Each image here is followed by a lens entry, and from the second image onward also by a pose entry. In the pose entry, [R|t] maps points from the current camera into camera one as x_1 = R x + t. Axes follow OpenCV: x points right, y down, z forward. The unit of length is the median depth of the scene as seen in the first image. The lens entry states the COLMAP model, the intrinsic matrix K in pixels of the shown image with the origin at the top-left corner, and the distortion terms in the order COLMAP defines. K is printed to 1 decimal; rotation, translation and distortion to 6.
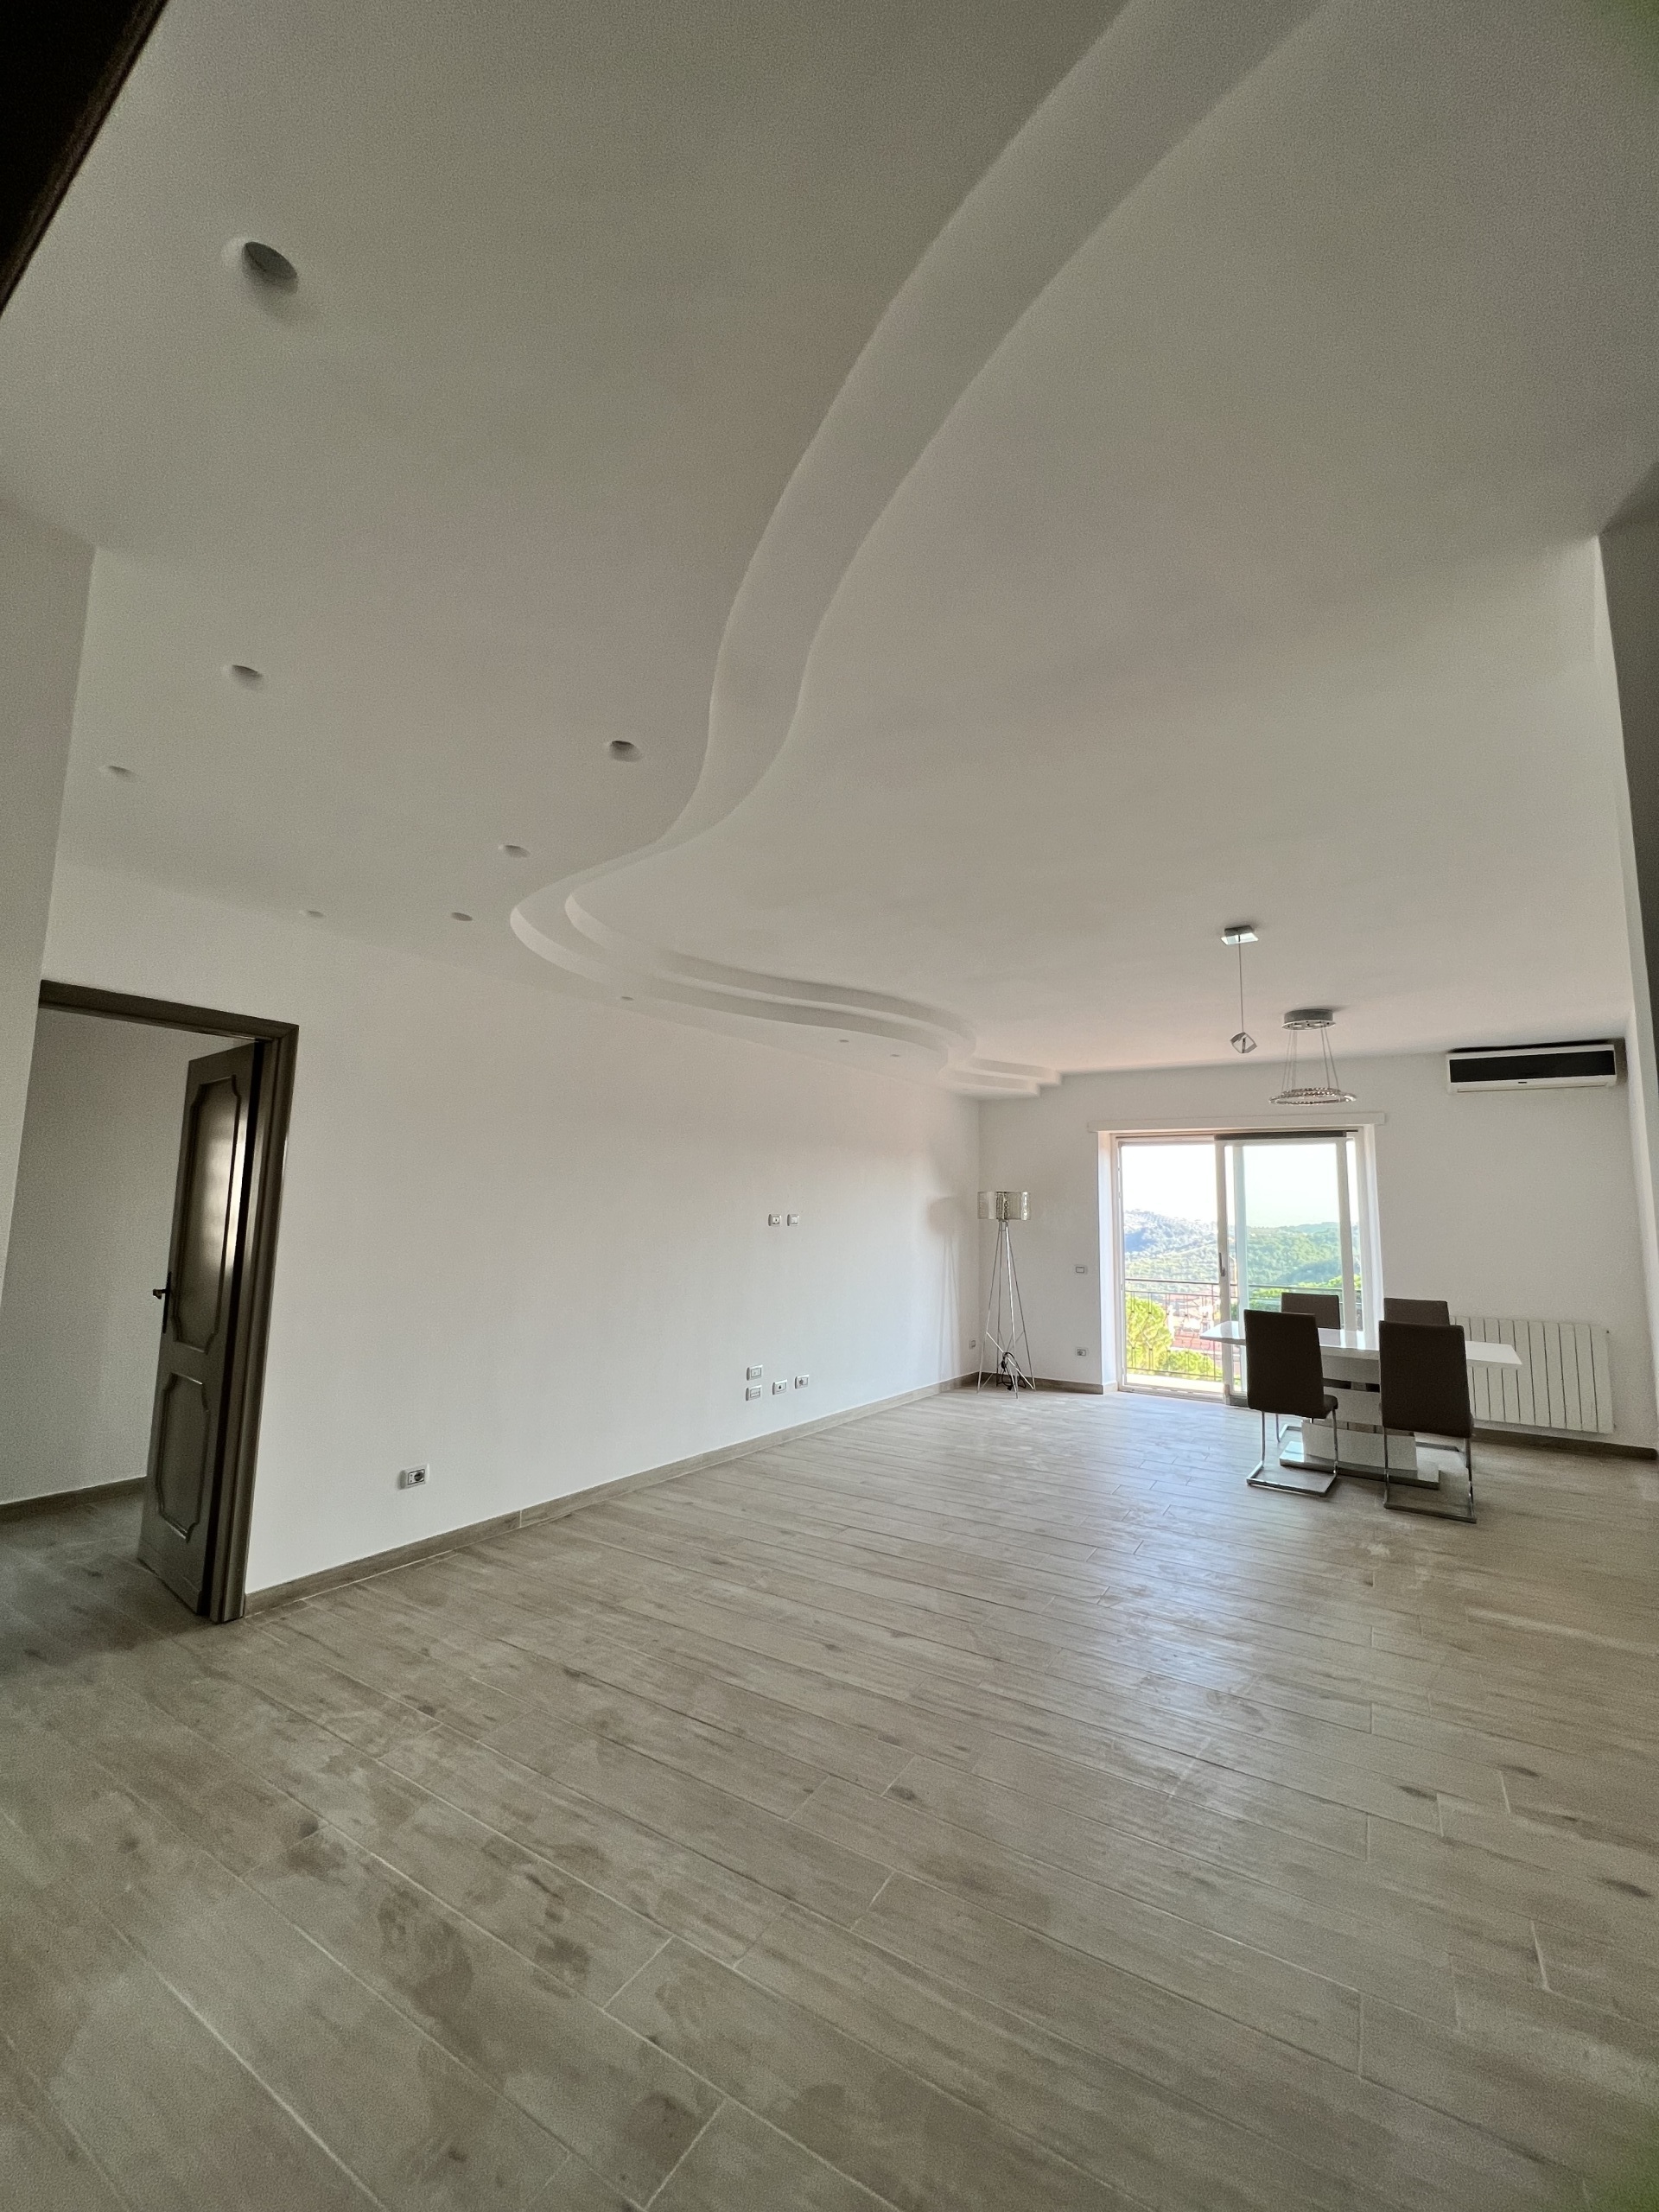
lens RADIAL K [[881.4, 0, 829.5], [0, 881.4, 1106.0], [0, 0, 1]] dist [-0.000348, 0.000033]
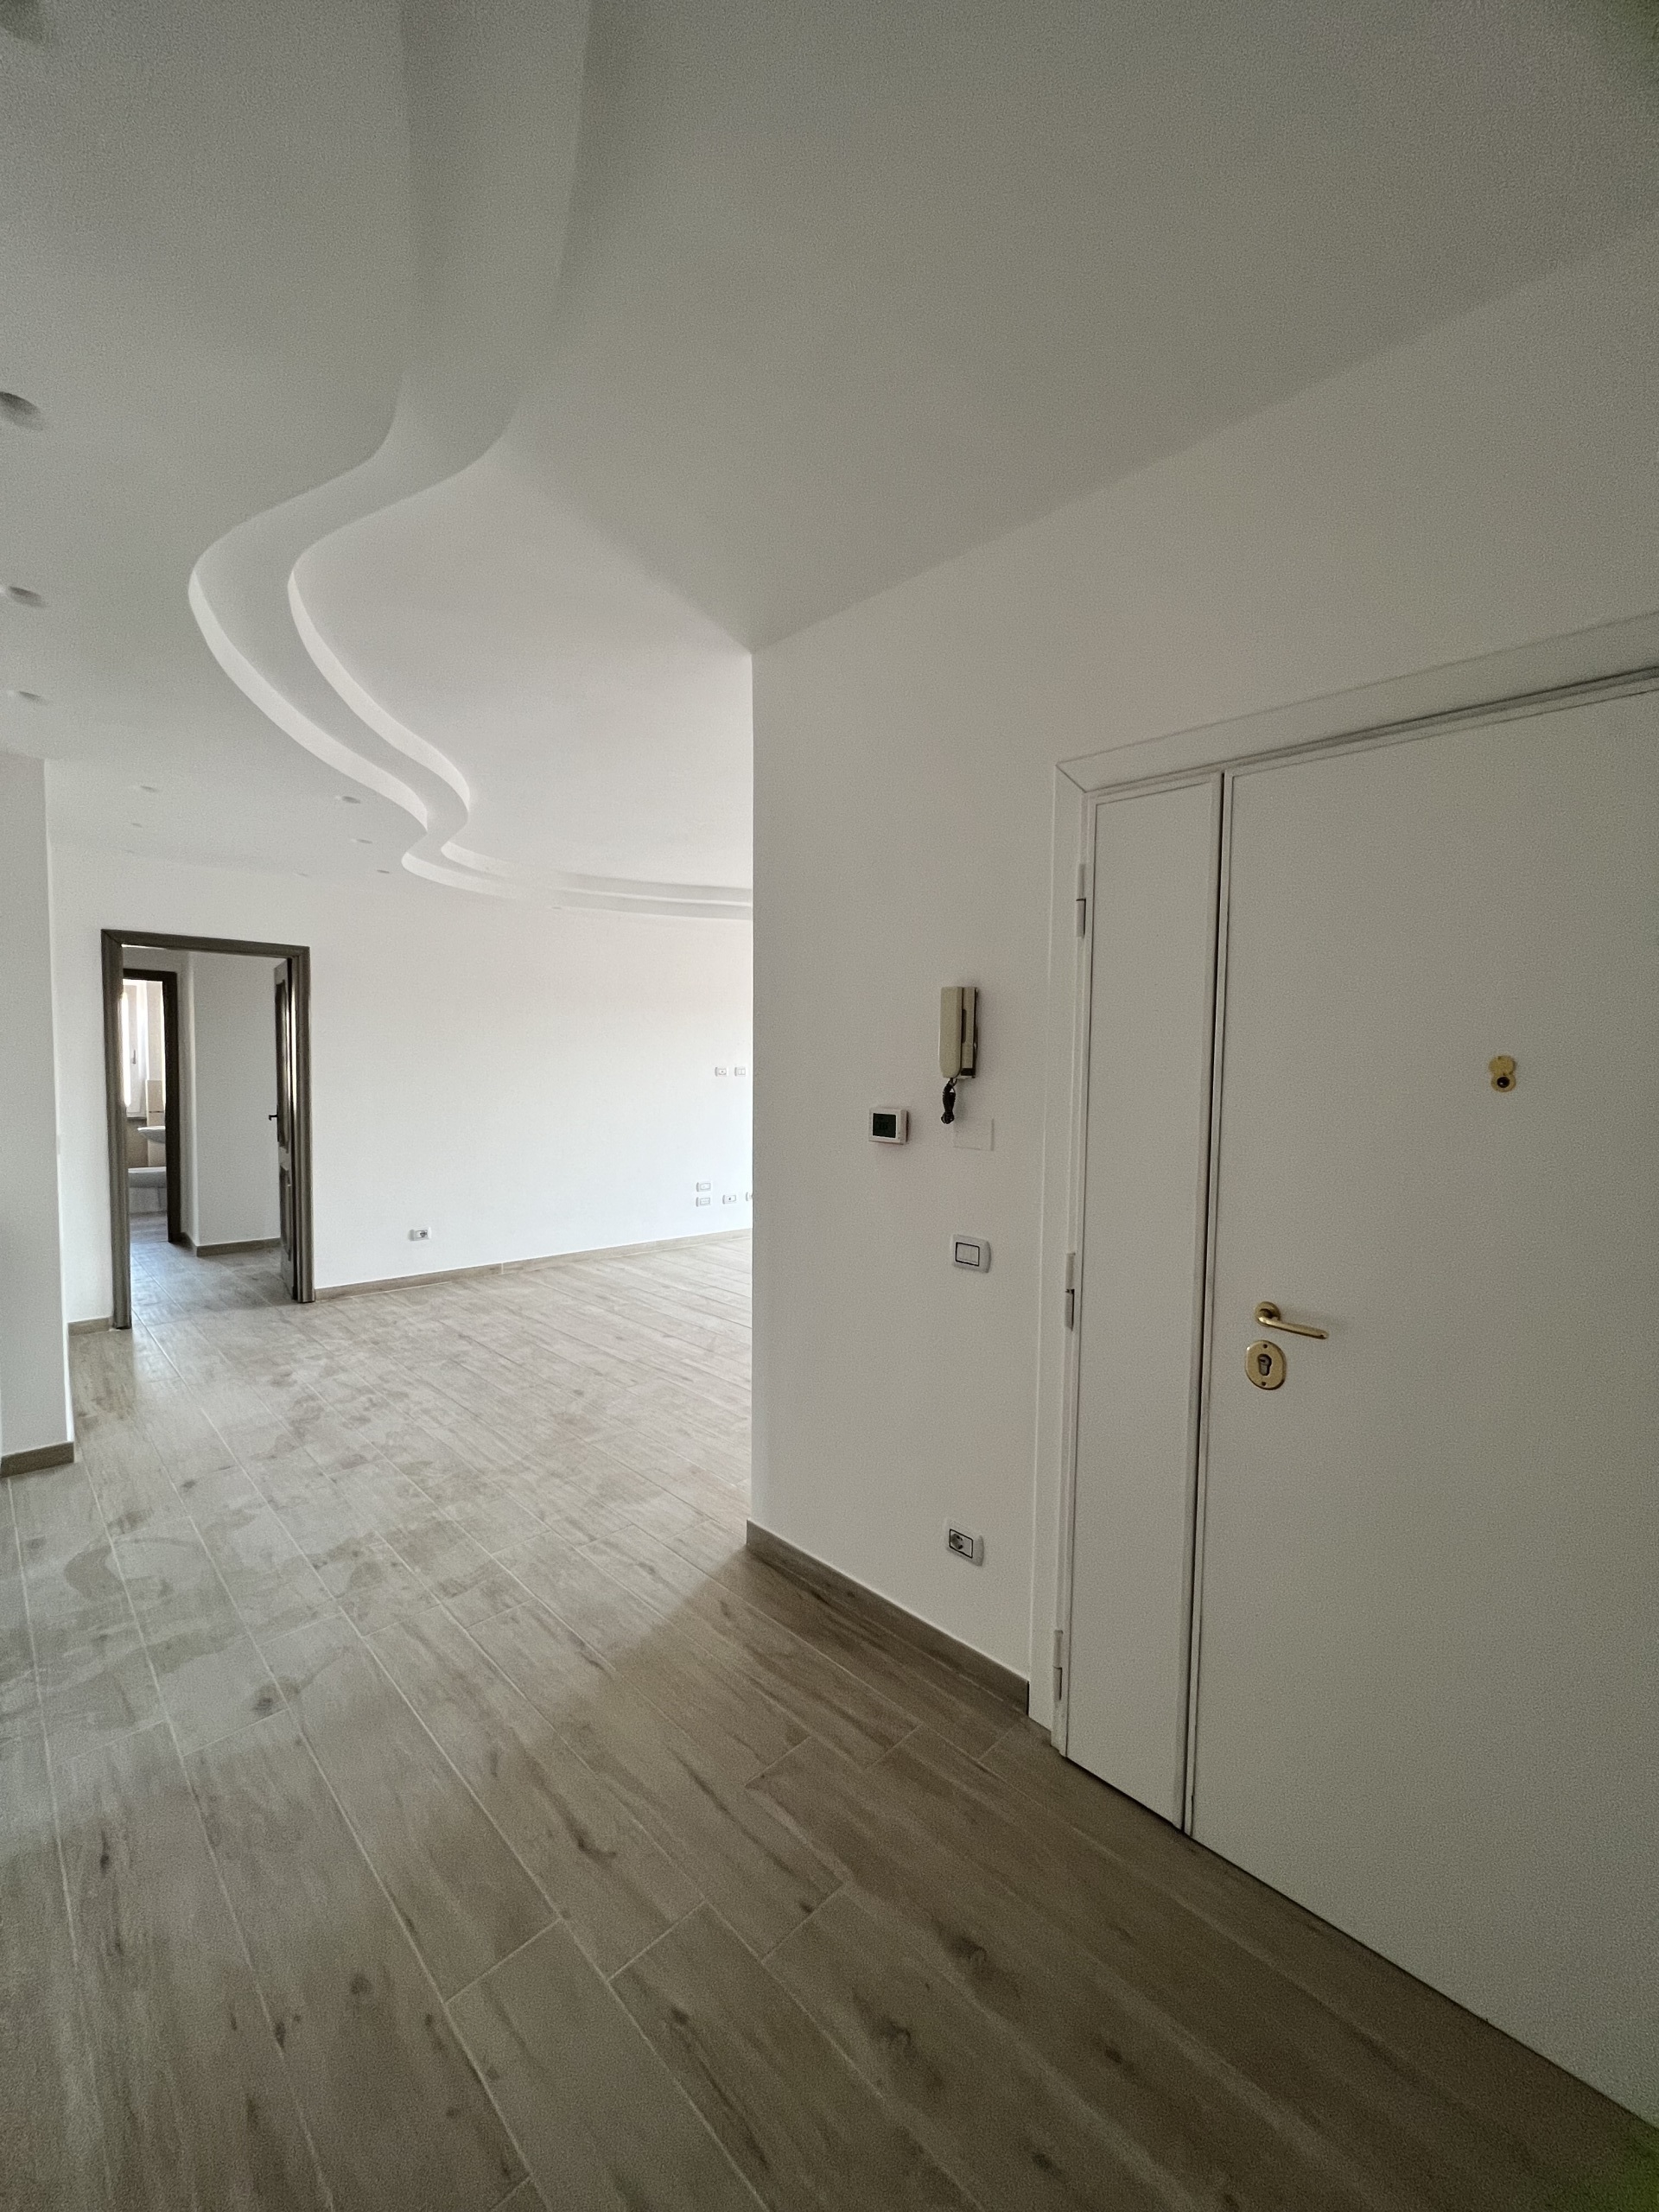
lens RADIAL K [[892.5, 0, 829.5], [0, 892.5, 1106.0], [0, 0, 1]] dist [-0.000238, -0.000110]
pose [[0.970136, 0.005310, -0.242504, 0.713360], [0.034844, 0.986341, 0.160989, -0.037127], [0.240047, -0.164631, 0.956700, -0.349555]]
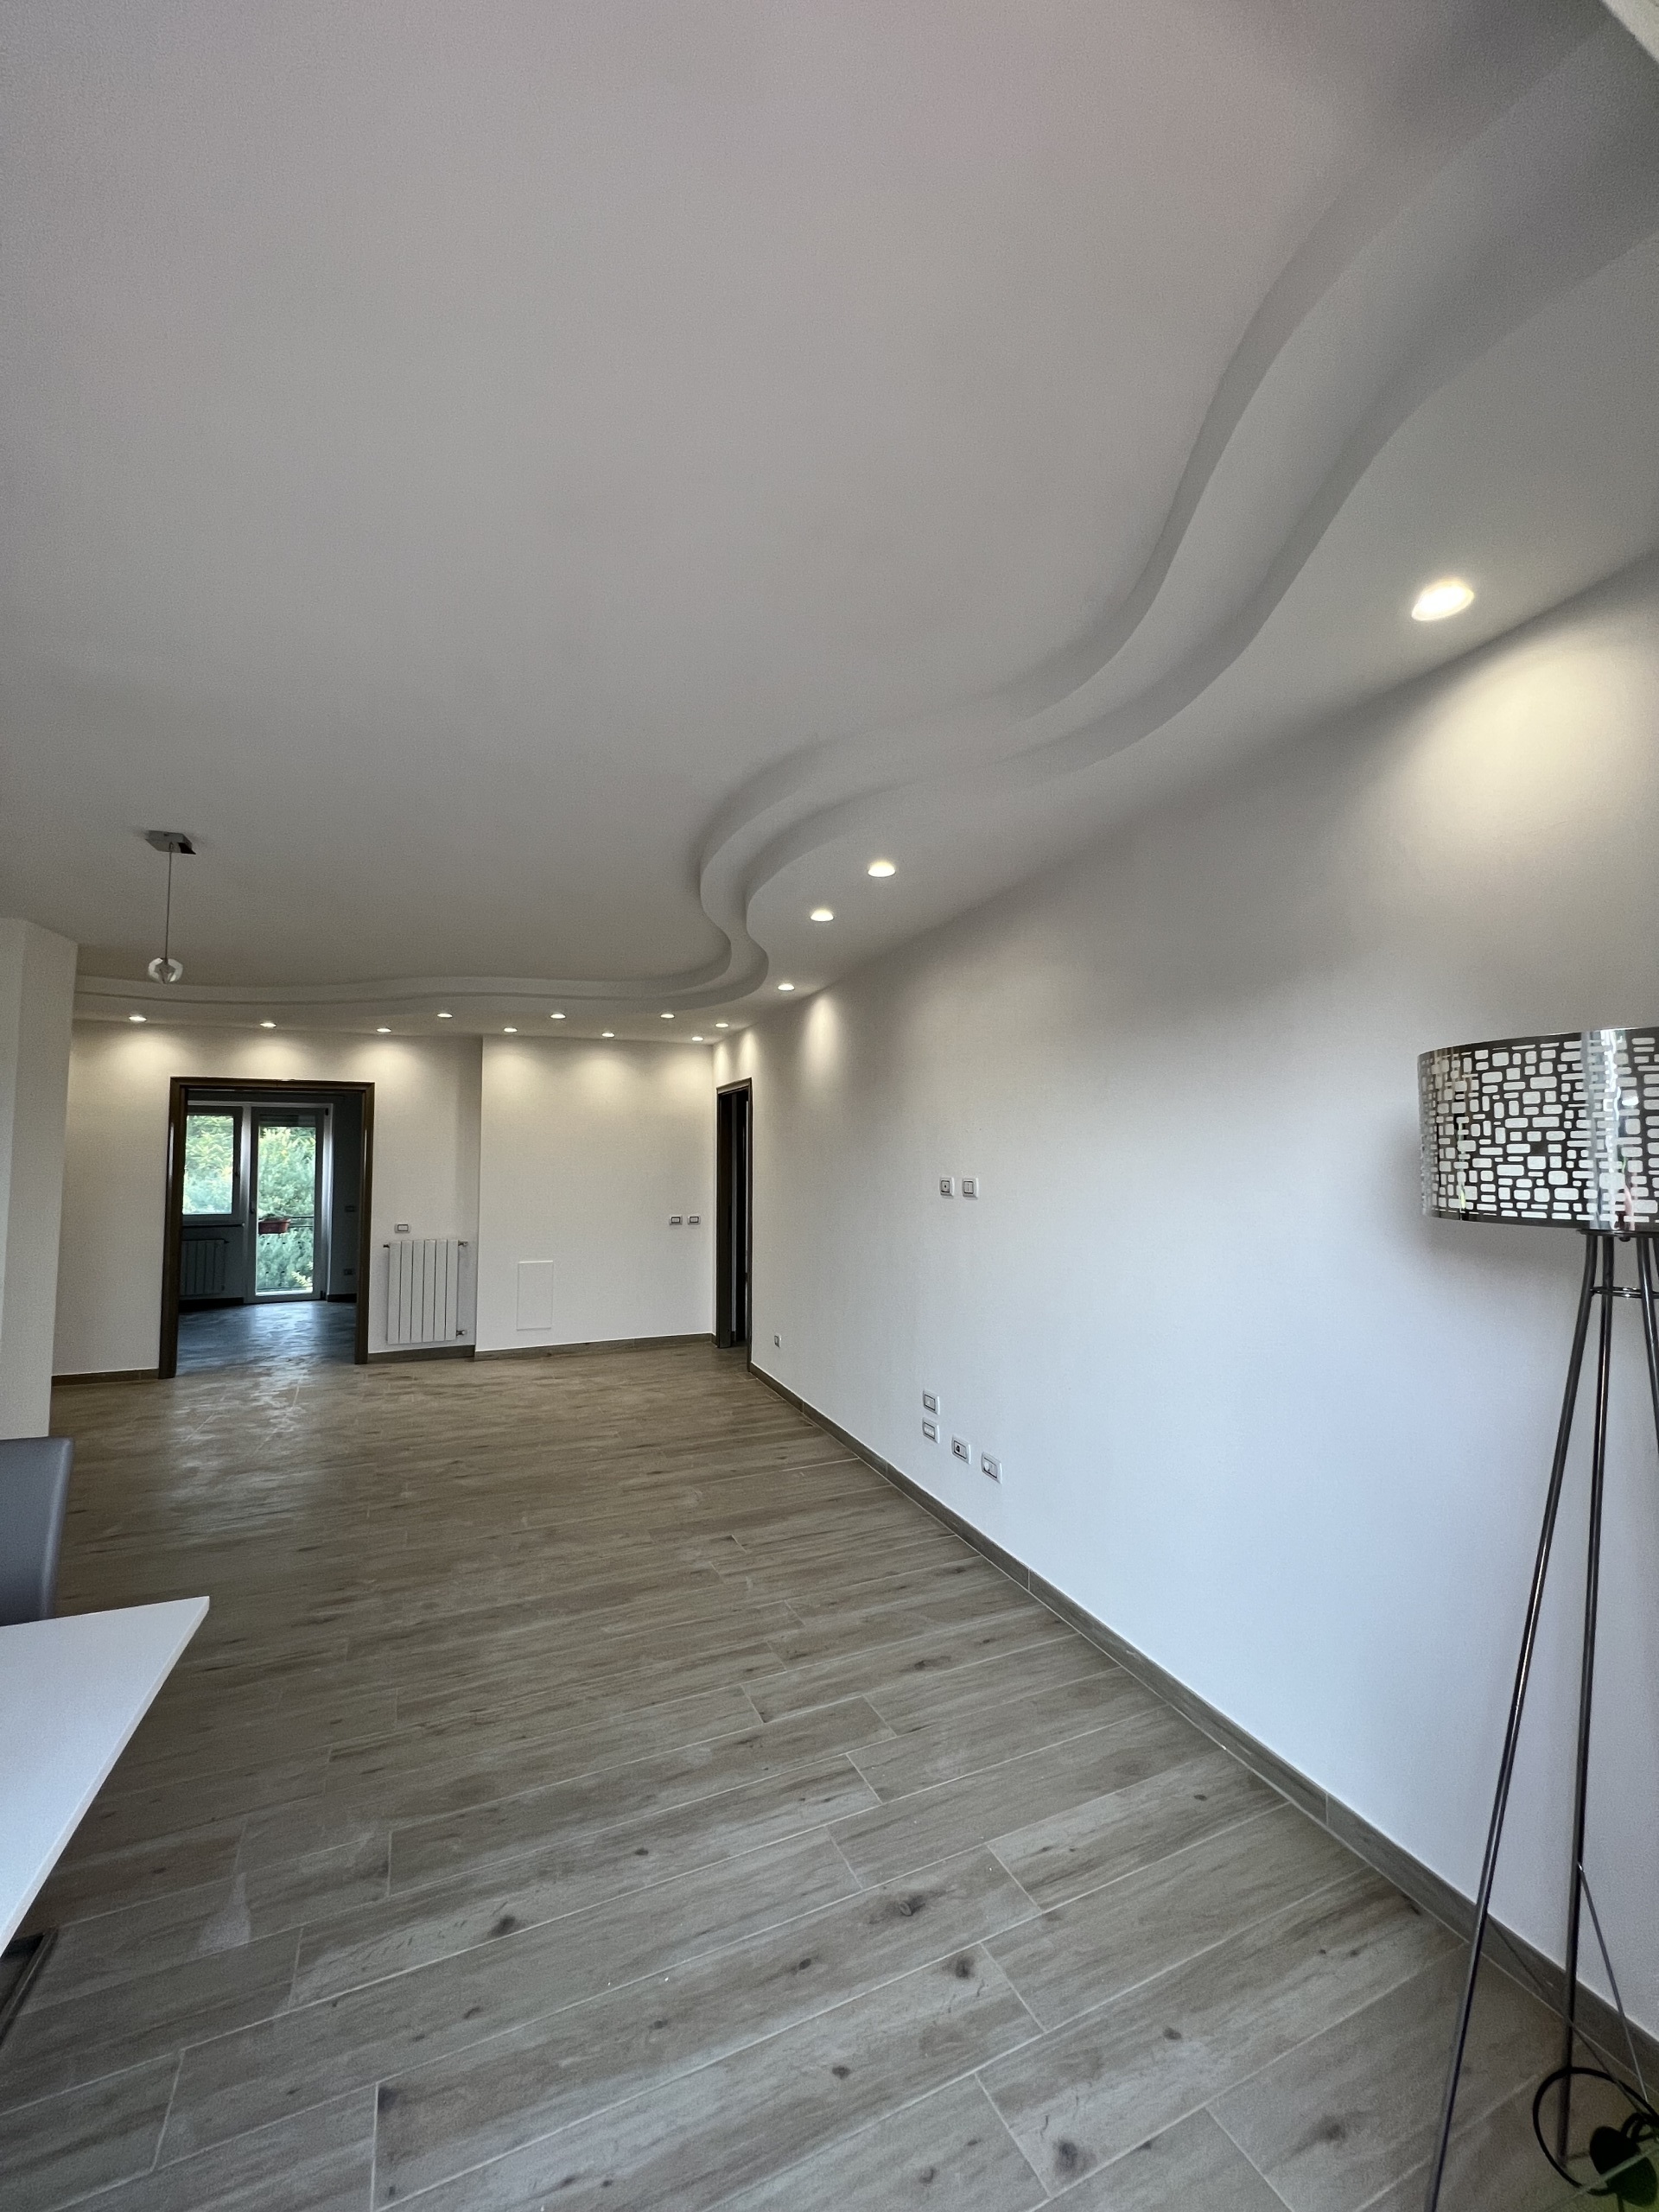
lens RADIAL K [[878.5, 0, 829.5], [0, 878.5, 1106.0], [0, 0, 1]] dist [-0.001483, 0.000396]
pose [[-0.543307, -0.067790, -0.836793, 0.979448], [0.093068, 0.985728, -0.140282, 0.272019], [0.834360, -0.154095, -0.529244, 2.322459]]
